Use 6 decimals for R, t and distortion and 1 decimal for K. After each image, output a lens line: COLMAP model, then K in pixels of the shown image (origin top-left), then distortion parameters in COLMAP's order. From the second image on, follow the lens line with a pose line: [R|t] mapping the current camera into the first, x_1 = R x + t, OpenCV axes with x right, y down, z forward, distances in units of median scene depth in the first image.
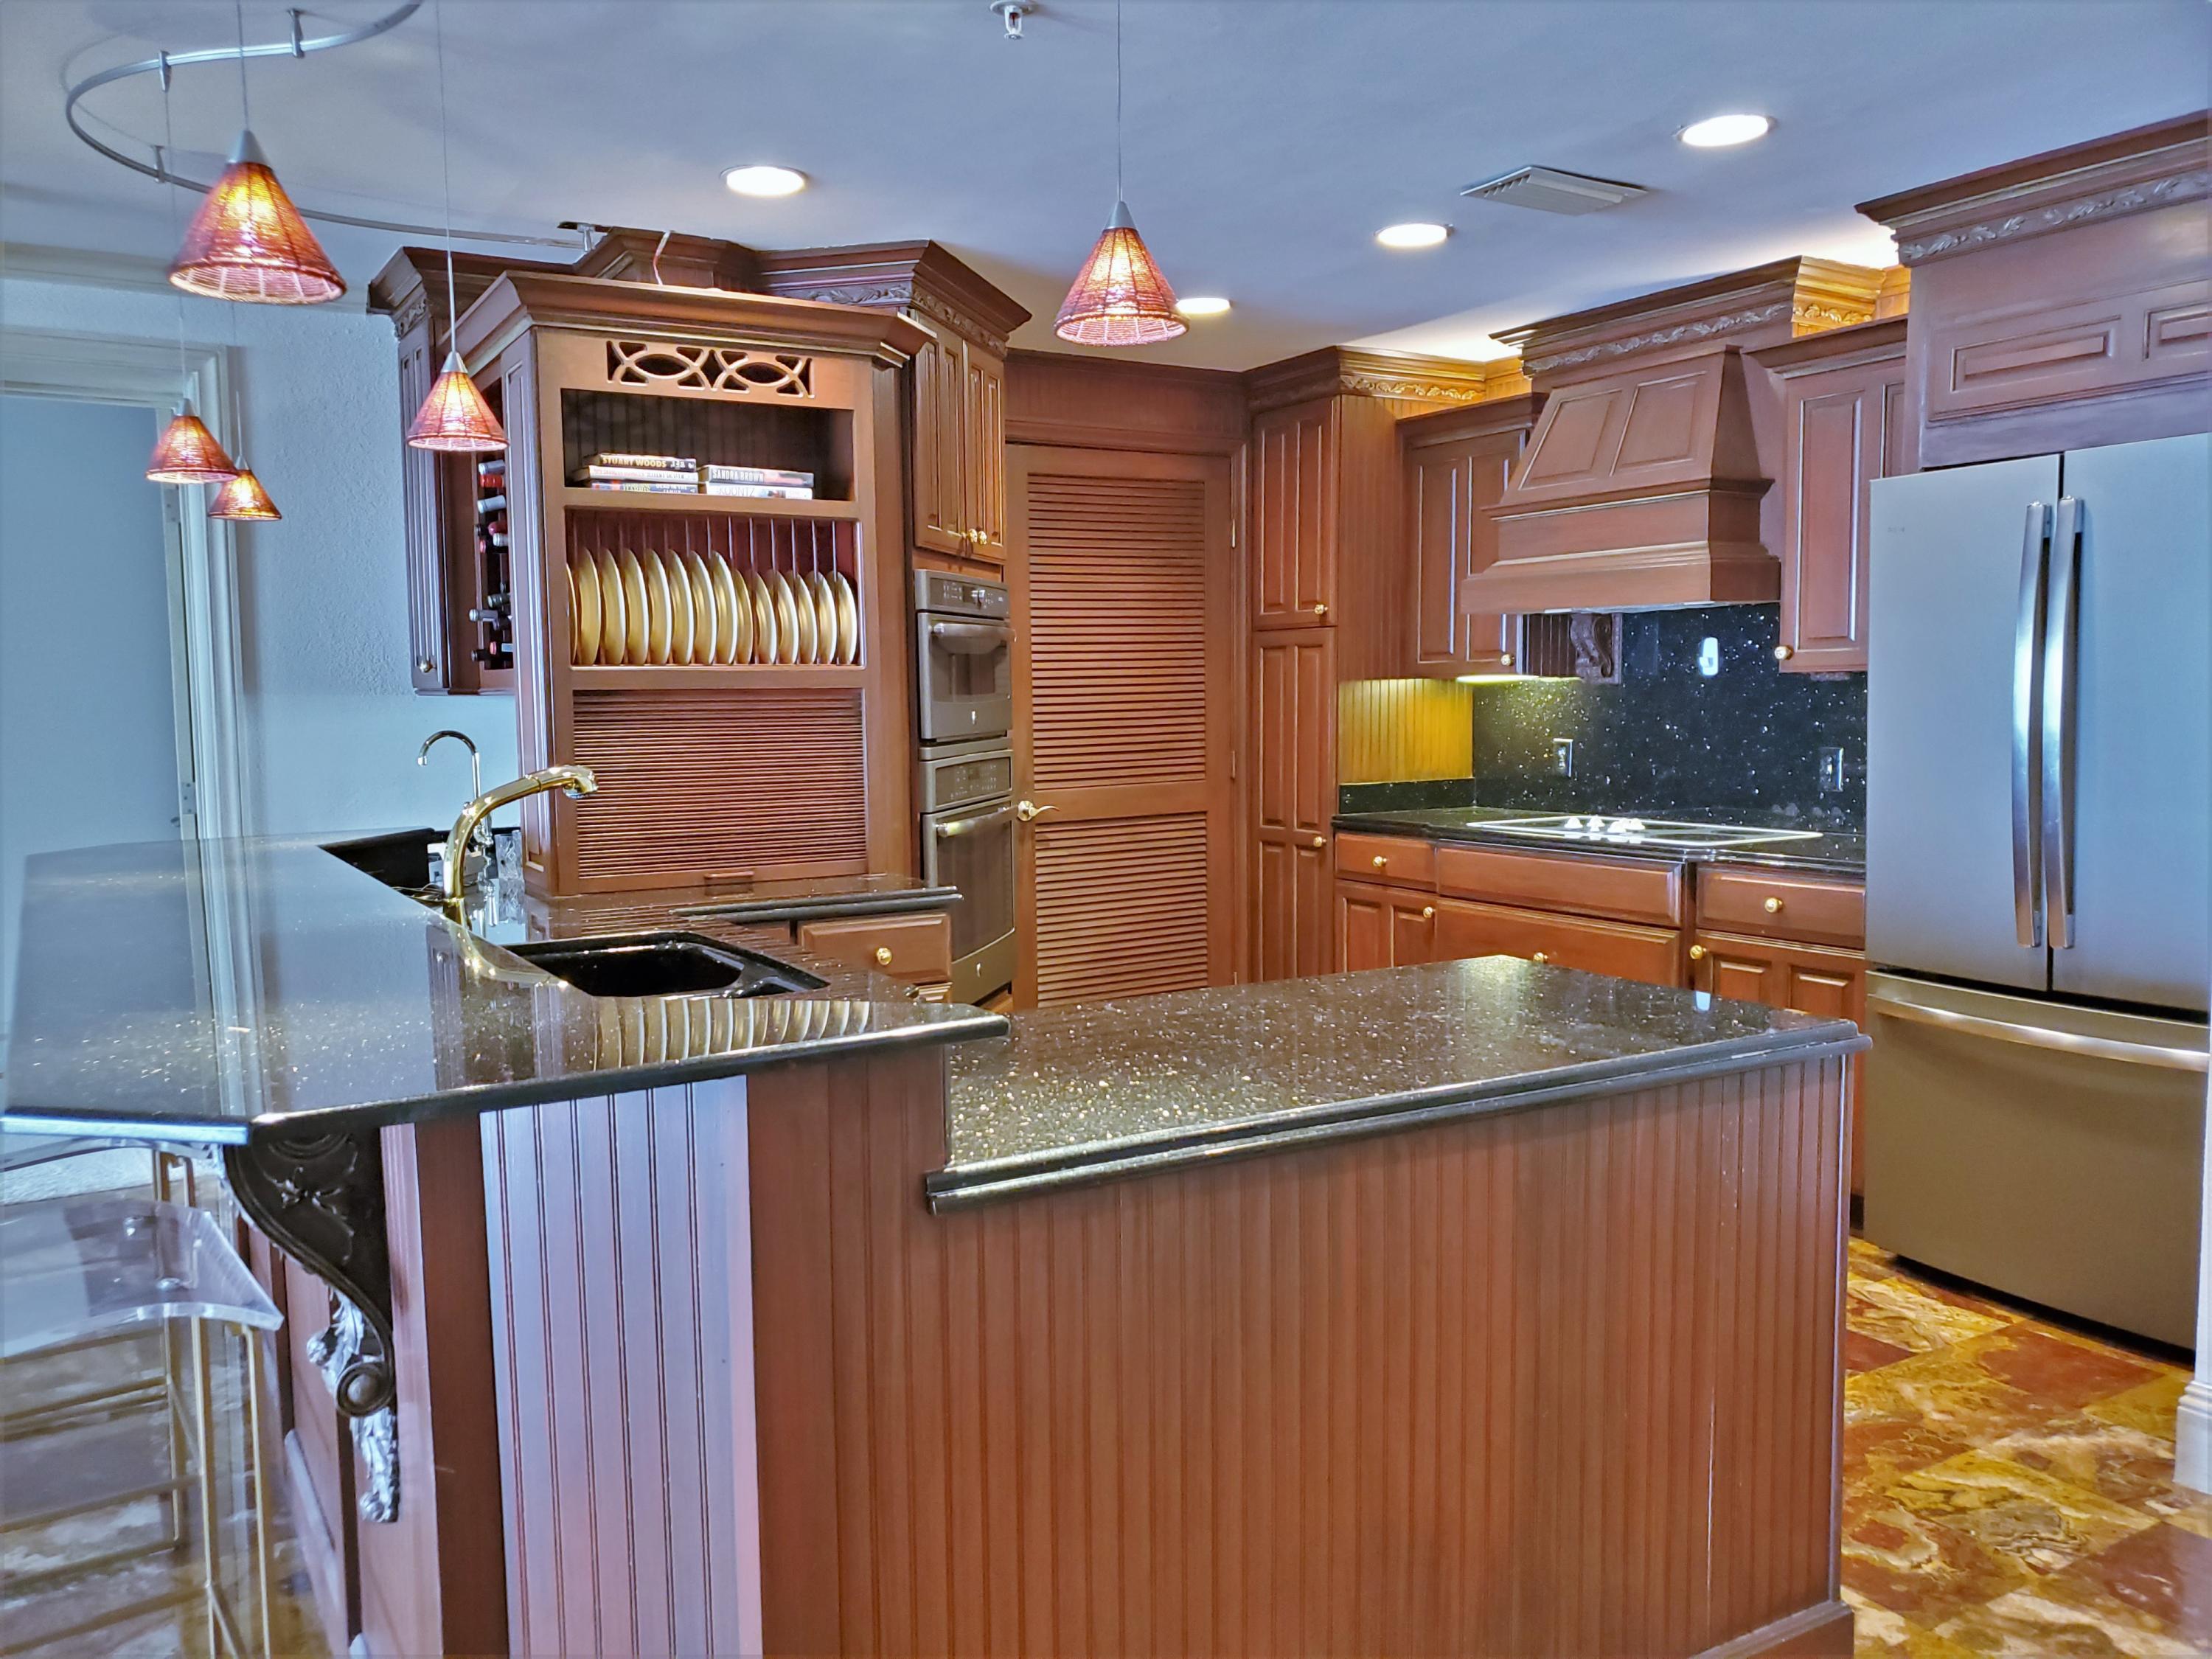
lens RADIAL K [[1689.5, 0, 1101.3], [0, 1689.5, 841.0], [0, 0, 1]] dist [0.022663, -0.023278]
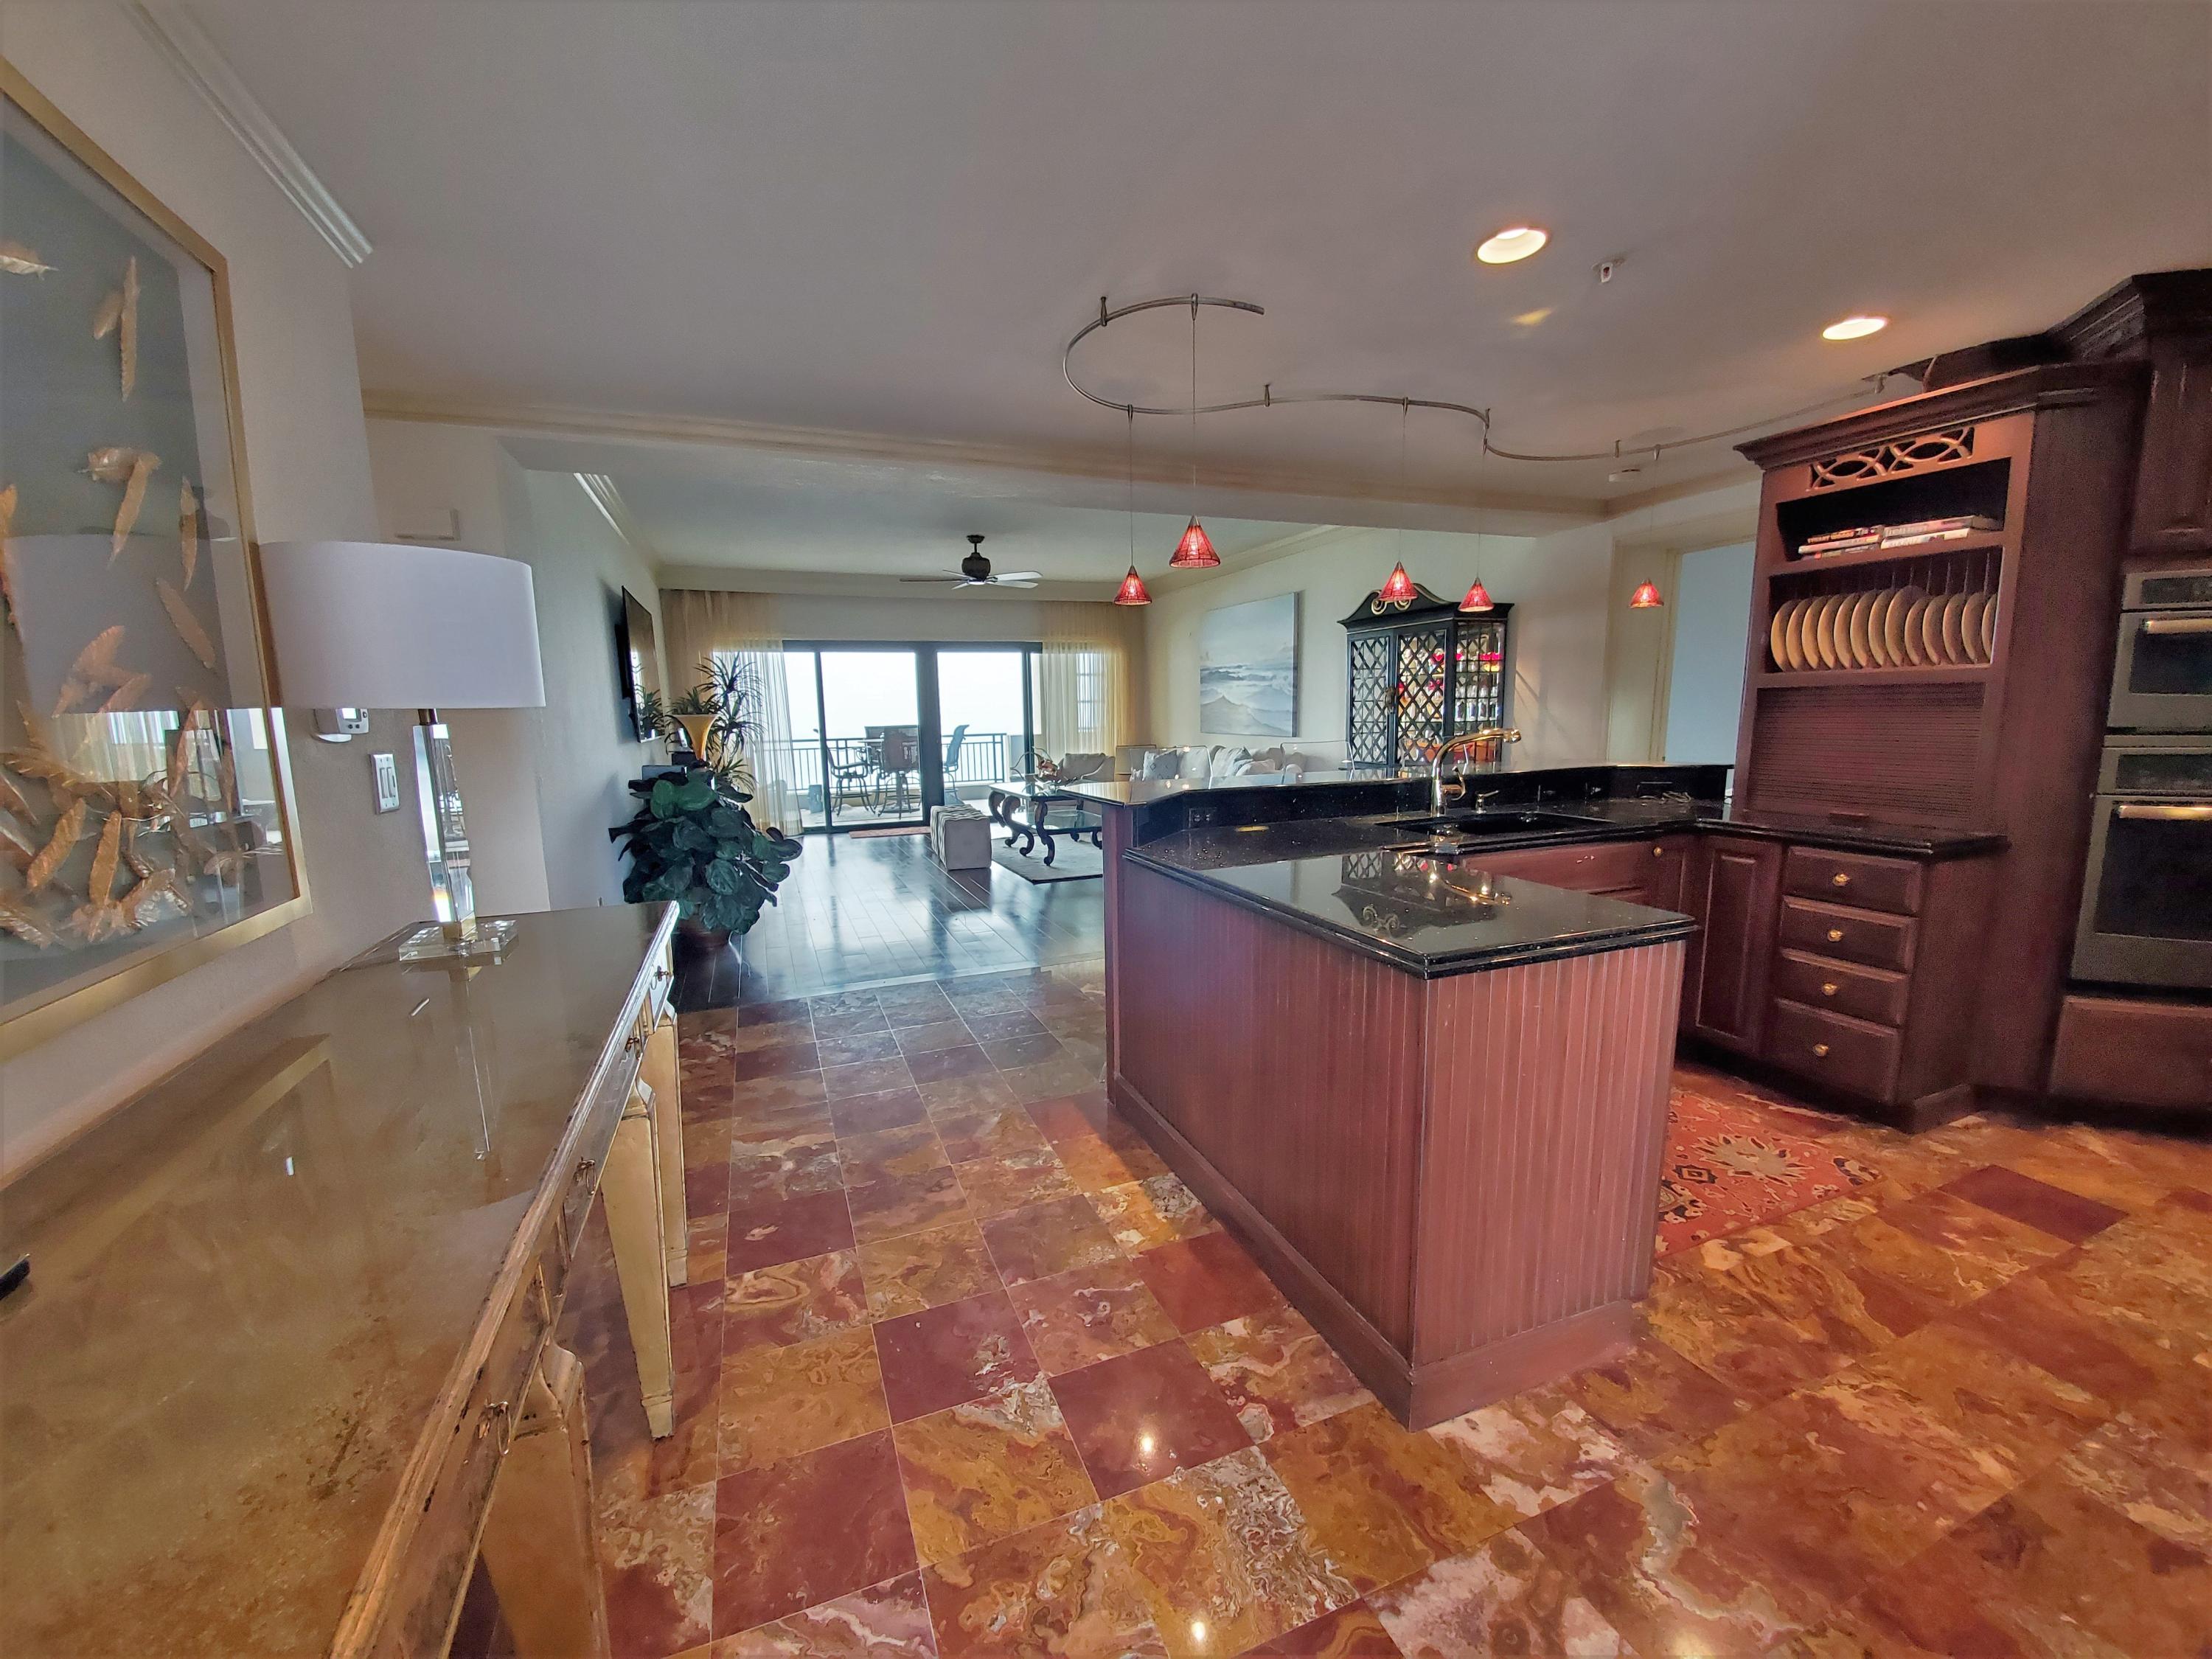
lens RADIAL K [[890.2, 0, 1096.2], [0, 890.2, 841.4], [0, 0, 1]] dist [-0.003460, -0.007209]
pose [[-0.169082, 0.168213, -0.971141, 0.625335], [-0.066125, 0.981172, 0.181463, -0.049812], [0.983381, 0.094899, -0.154776, 0.461389]]
